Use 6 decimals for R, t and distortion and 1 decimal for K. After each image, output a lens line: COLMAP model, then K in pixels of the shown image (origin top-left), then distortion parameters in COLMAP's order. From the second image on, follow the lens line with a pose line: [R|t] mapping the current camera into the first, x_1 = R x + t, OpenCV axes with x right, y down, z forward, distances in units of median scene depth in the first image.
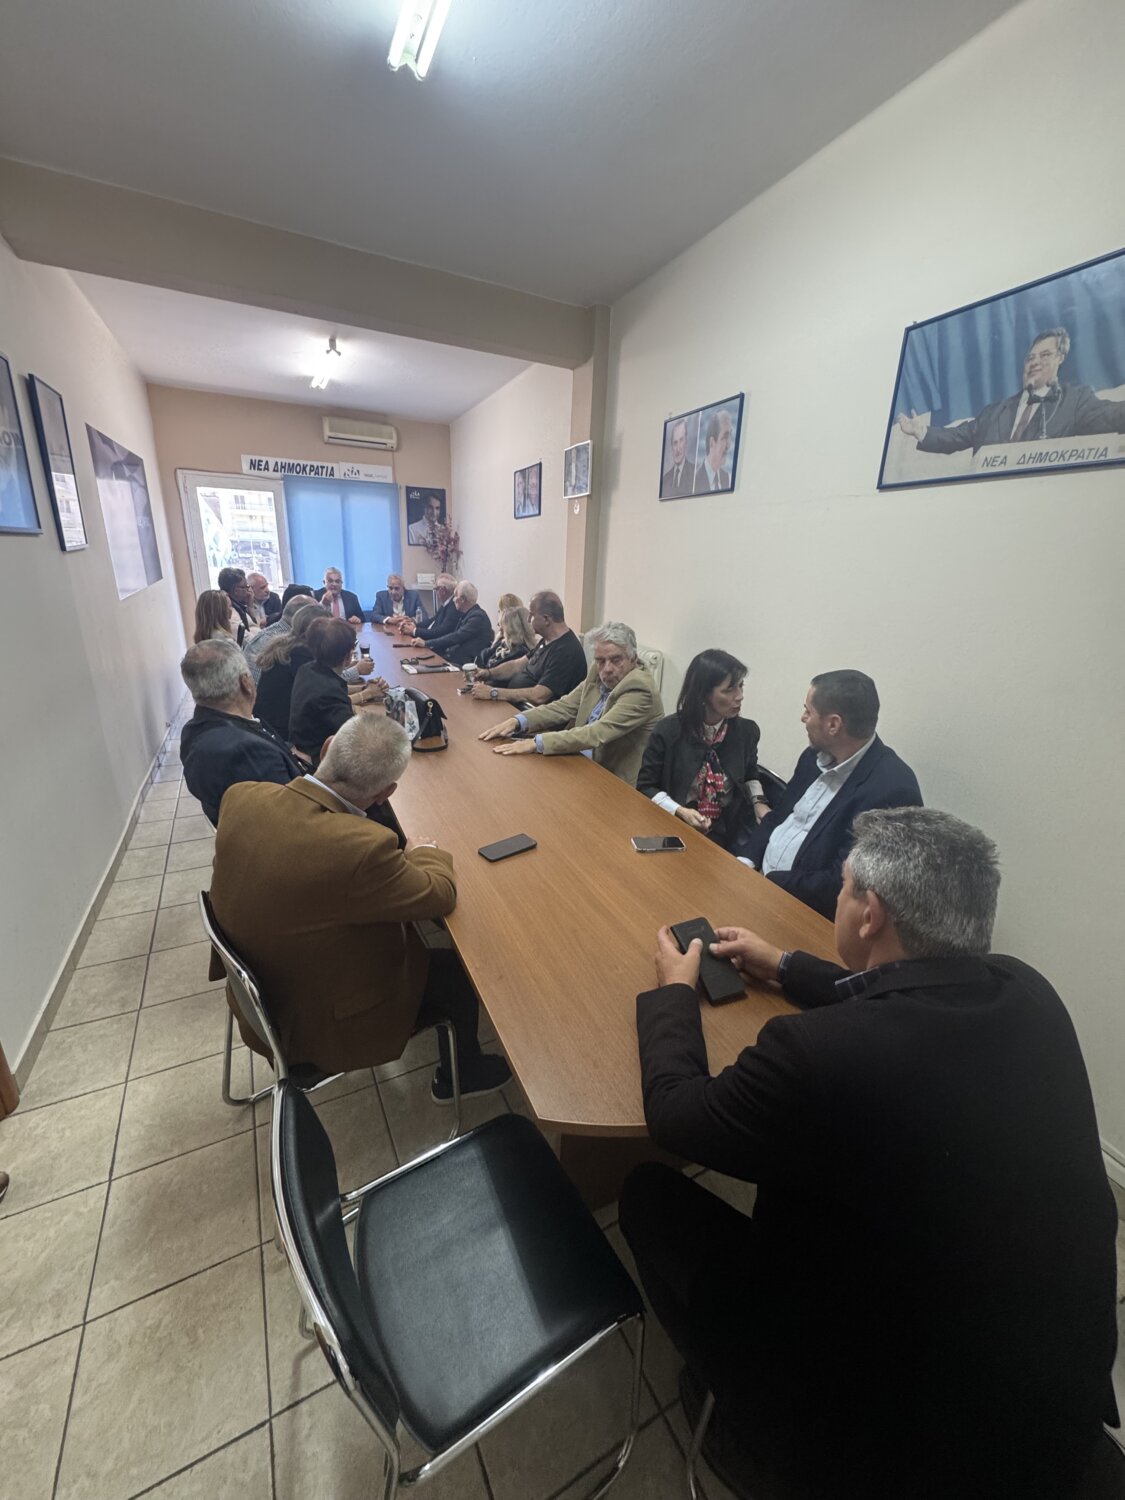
lens RADIAL K [[597.2, 0, 562.5], [0, 597.2, 750.0], [0, 0, 1]] dist [0.000026, -0.000022]
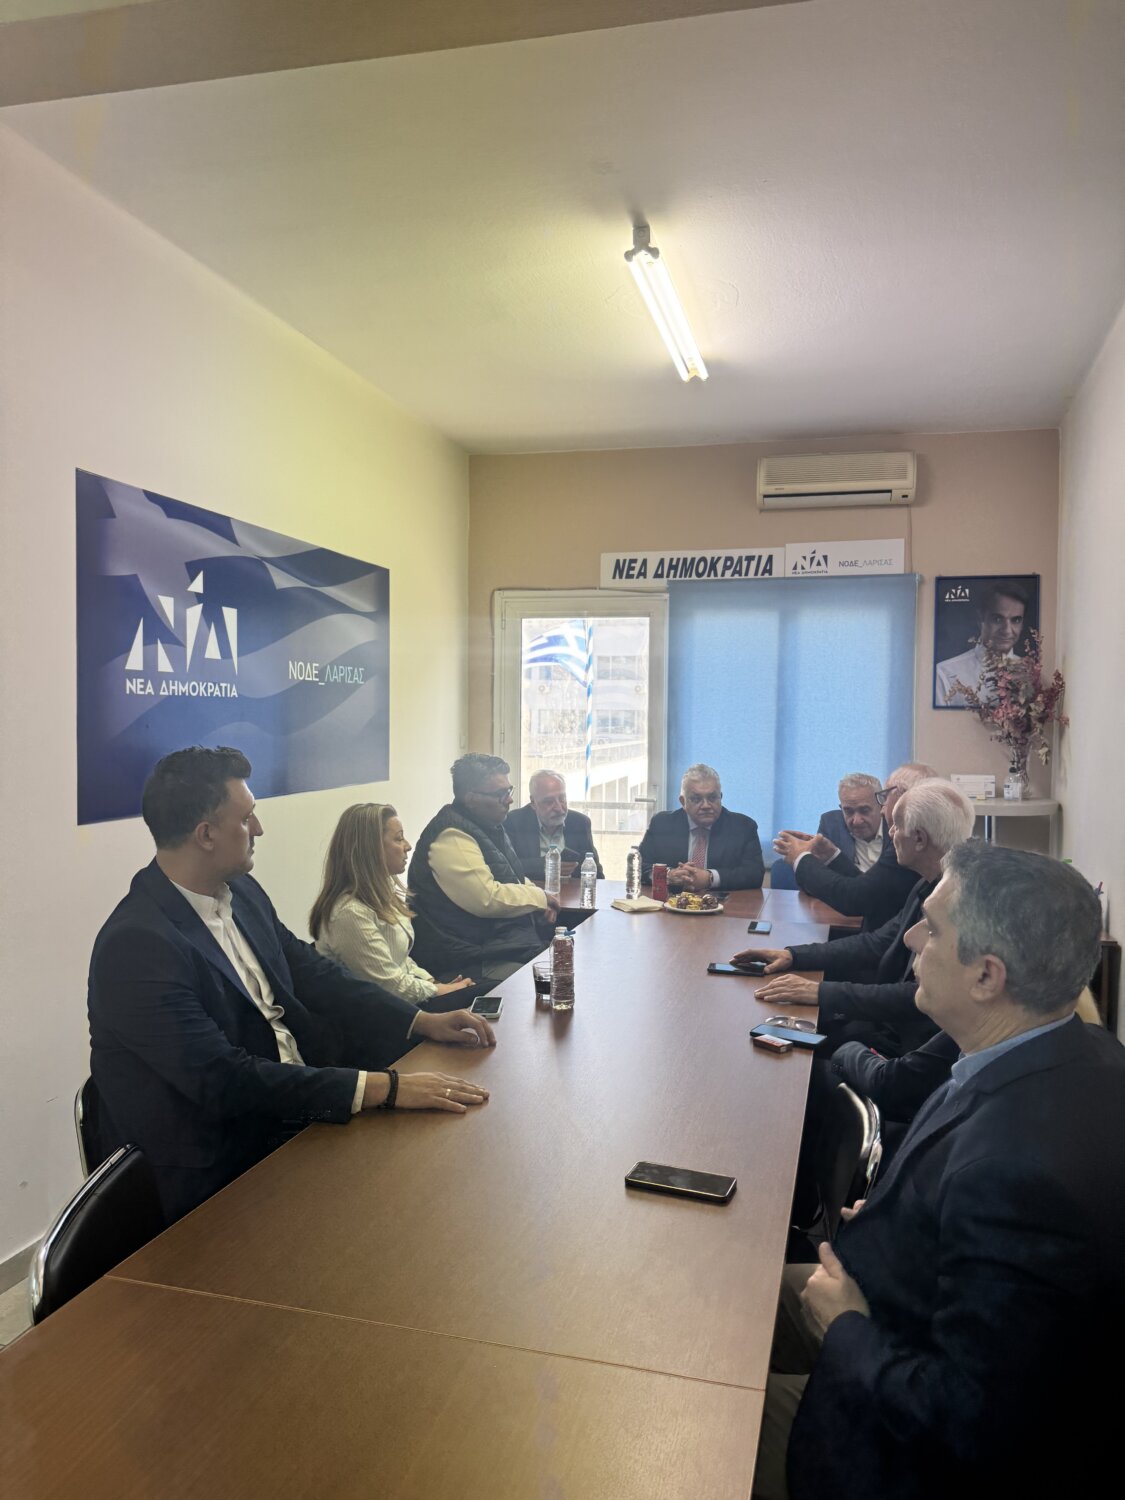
lens RADIAL K [[1028.8, 0, 562.5], [0, 1028.8, 750.0], [0, 0, 1]] dist [-0.002821, 0.000978]
pose [[0.742067, -0.016776, -0.670116, 0.029699], [-0.194096, 0.951484, -0.238756, -0.108118], [0.641610, 0.307240, 0.702809, 0.384527]]
